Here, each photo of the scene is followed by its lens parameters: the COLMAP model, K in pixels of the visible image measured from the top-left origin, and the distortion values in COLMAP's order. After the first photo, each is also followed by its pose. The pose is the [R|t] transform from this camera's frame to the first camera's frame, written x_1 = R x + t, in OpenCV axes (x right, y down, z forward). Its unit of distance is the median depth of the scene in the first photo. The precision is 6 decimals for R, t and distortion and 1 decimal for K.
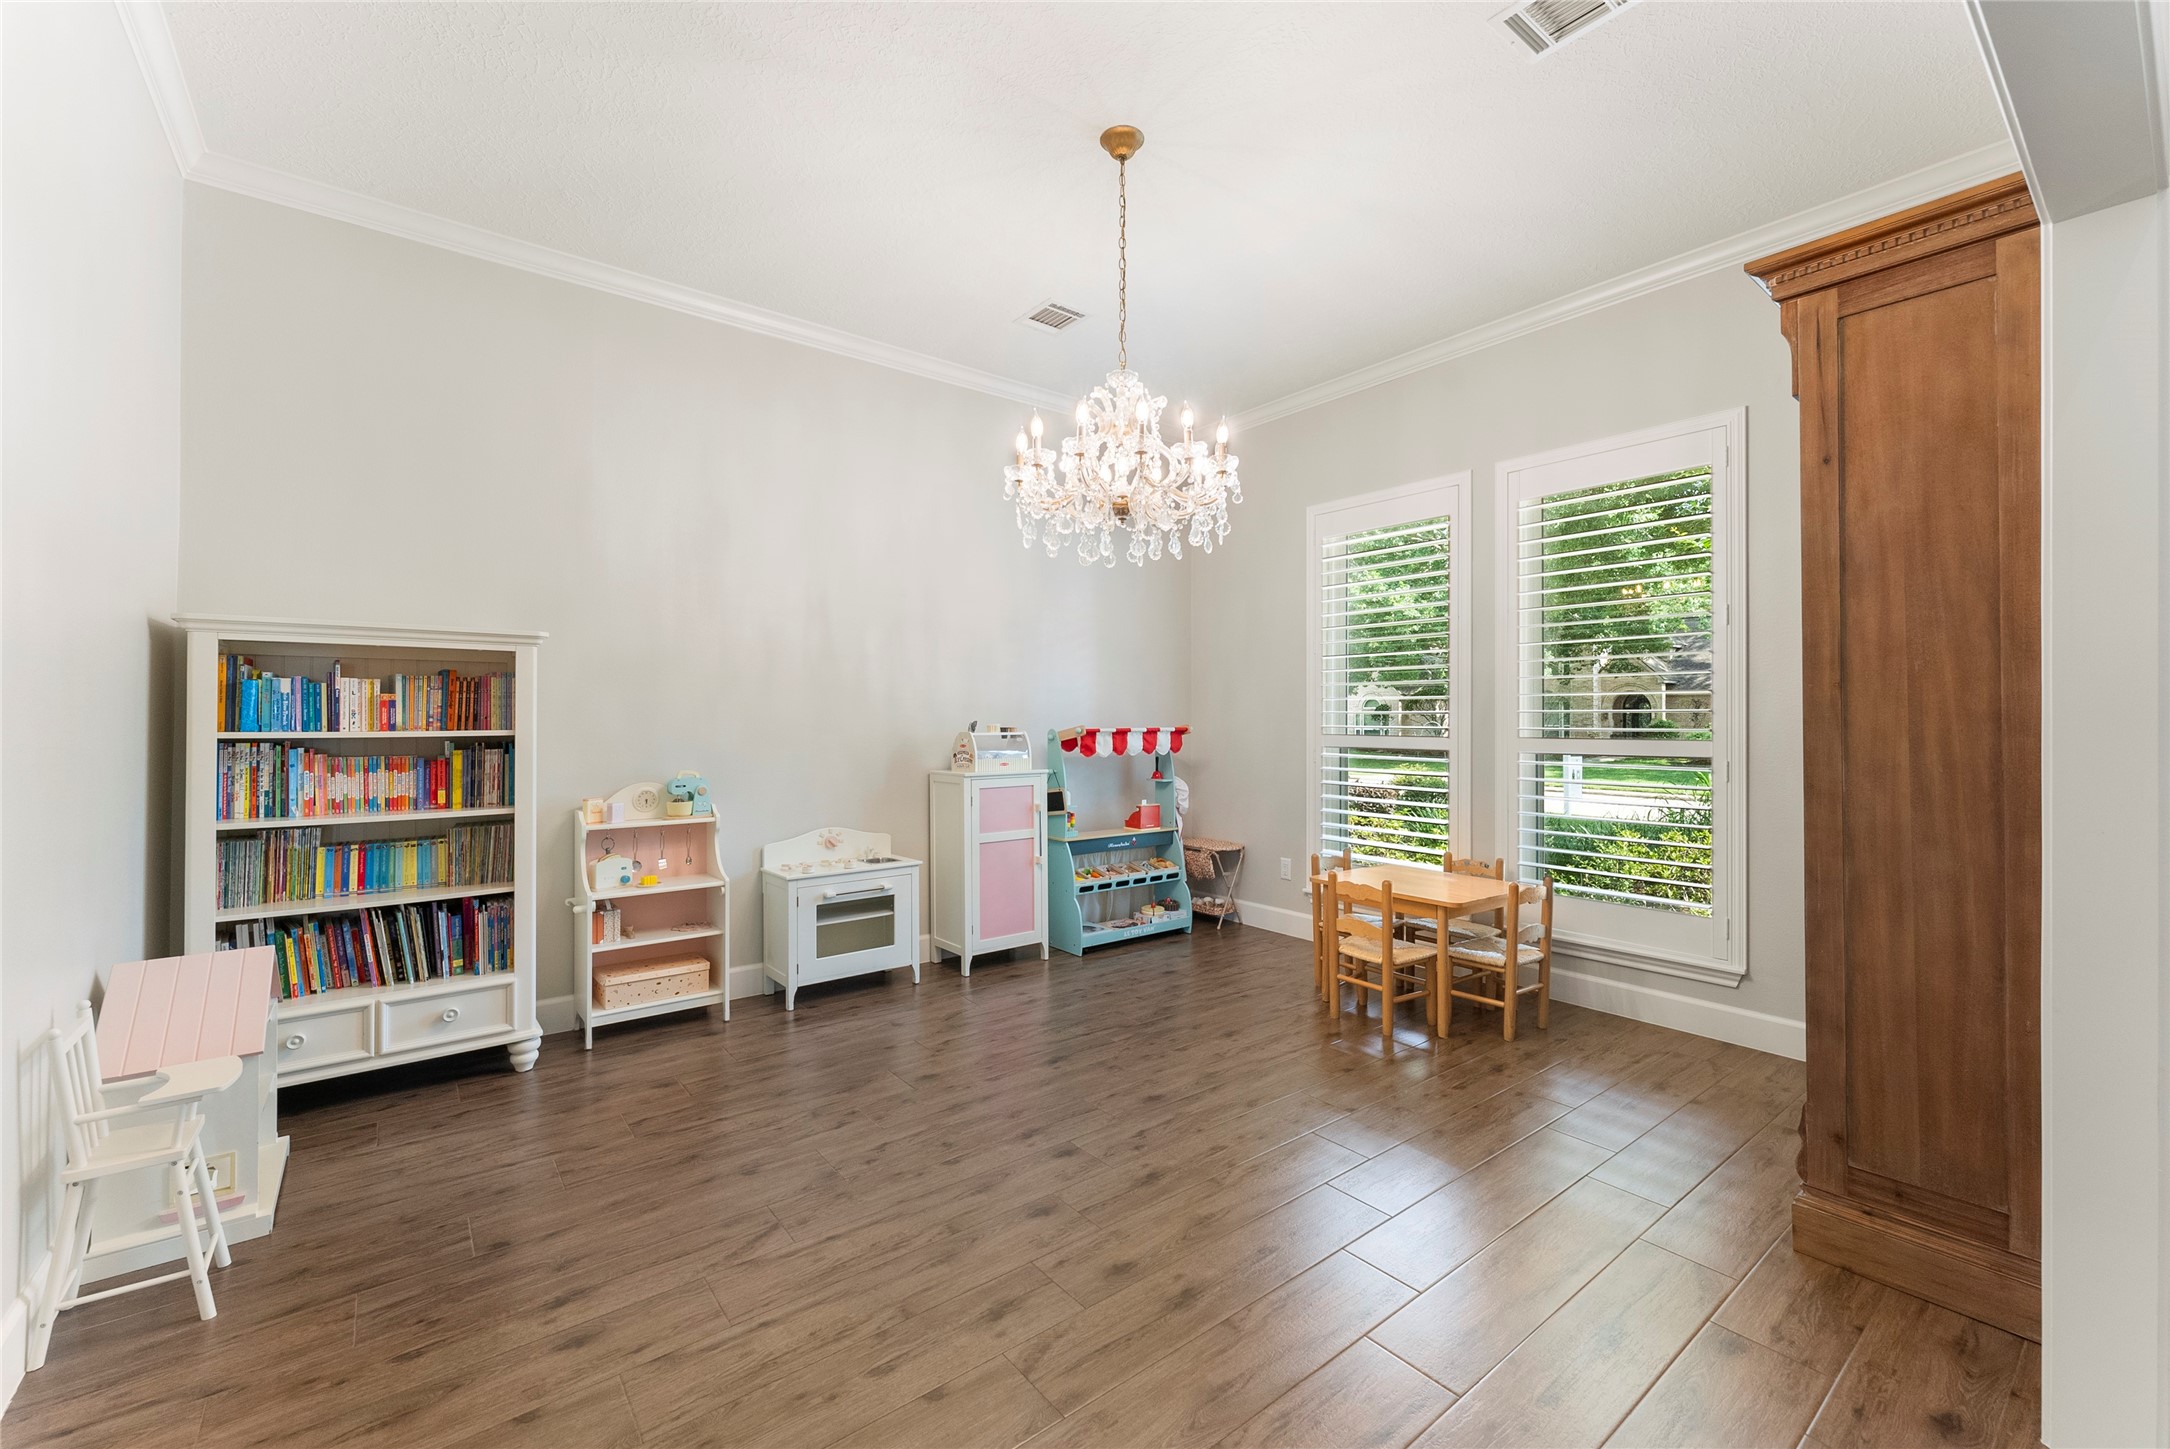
lens RADIAL K [[878.9, 0, 1084.5], [0, 878.9, 719.8], [0, 0, 1]] dist [-0.000499, -0.000037]
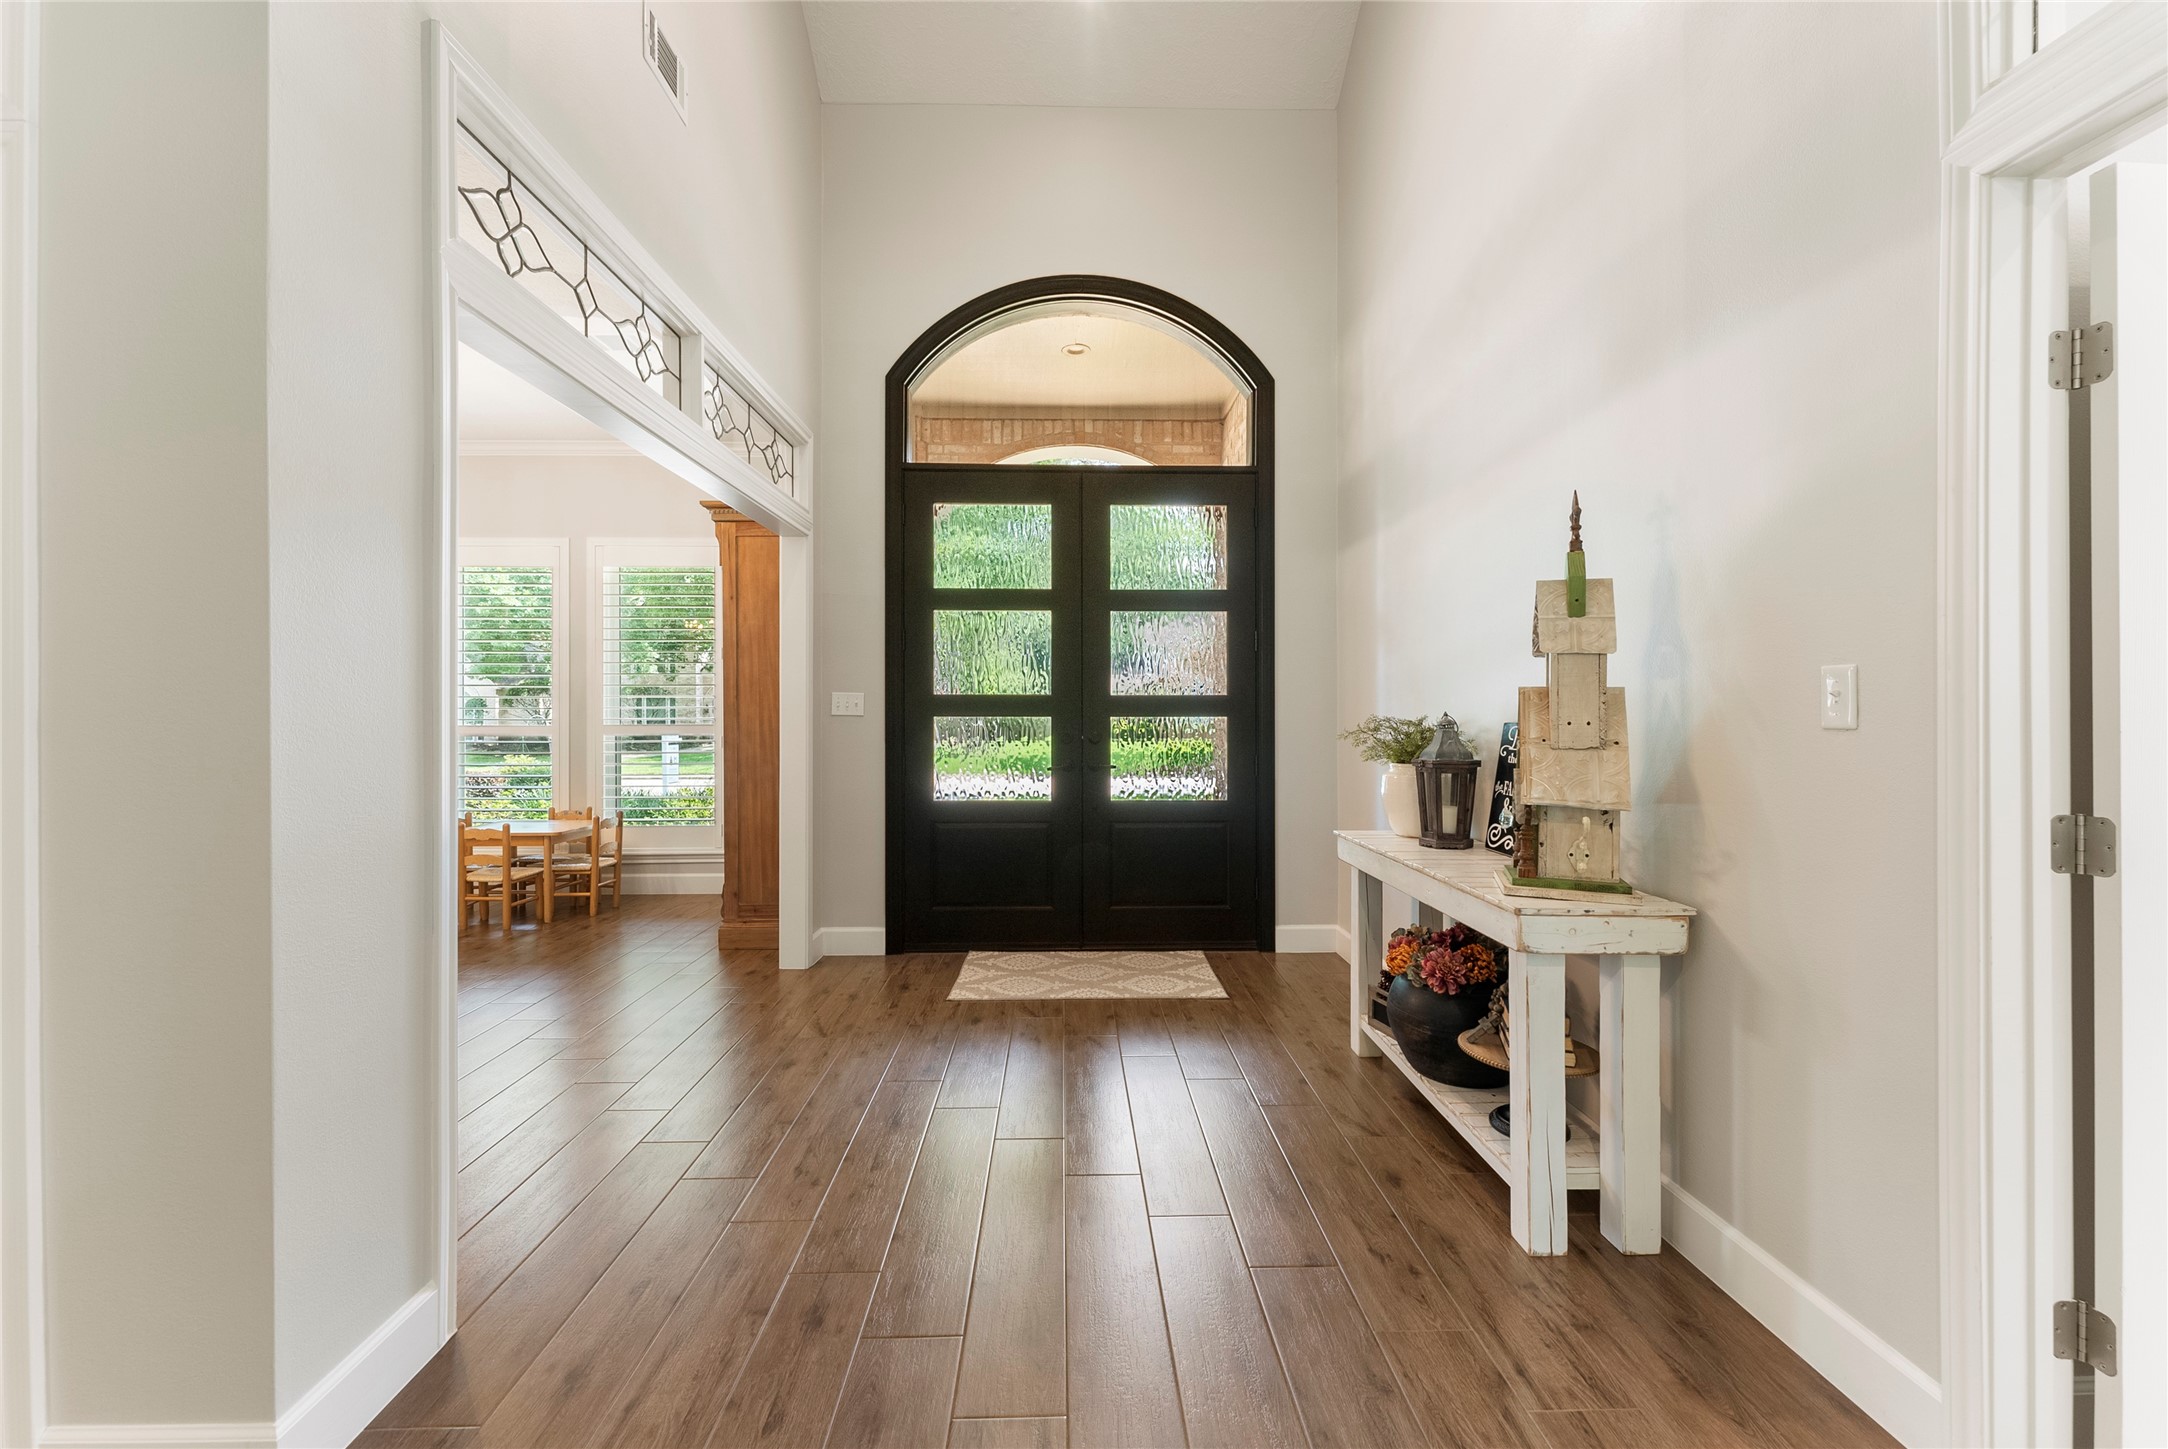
lens RADIAL K [[888.2, 0, 1085.4], [0, 888.2, 709.0], [0, 0, 1]] dist [0.002195, -0.000105]
pose [[0.597135, 0.003913, 0.802131, -0.258376], [0.001827, 0.999979, -0.006238, 0.004811], [-0.802139, 0.005191, 0.597115, -0.633564]]
